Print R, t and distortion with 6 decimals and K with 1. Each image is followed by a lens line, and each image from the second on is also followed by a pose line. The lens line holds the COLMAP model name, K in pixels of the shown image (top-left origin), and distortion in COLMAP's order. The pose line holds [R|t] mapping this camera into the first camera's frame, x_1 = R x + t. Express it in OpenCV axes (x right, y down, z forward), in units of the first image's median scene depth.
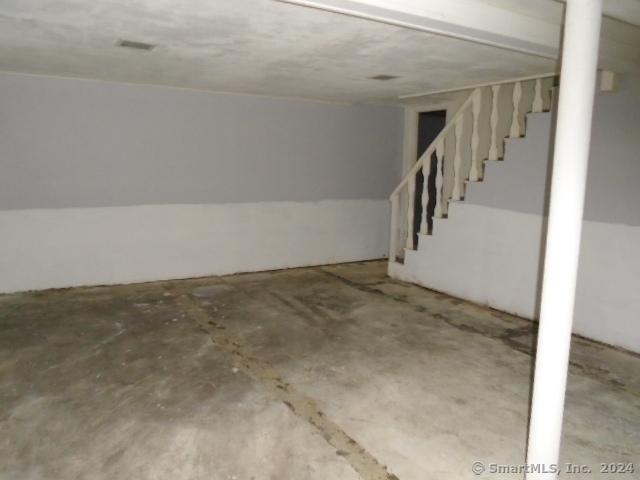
lens RADIAL K [[485.1, 0, 321.8], [0, 485.1, 237.6], [0, 0, 1]] dist [-0.025975, 0.014013]
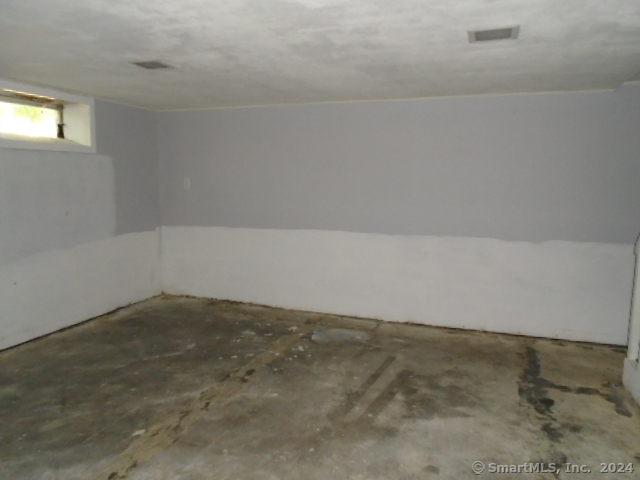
lens RADIAL K [[485.1, 0, 321.8], [0, 485.1, 237.6], [0, 0, 1]] dist [-0.025975, 0.014013]
pose [[0.631901, 0.075899, -0.771324, 0.457766], [-0.113569, 0.993519, 0.004723, -0.071520], [0.766683, 0.084614, 0.636426, 0.496567]]
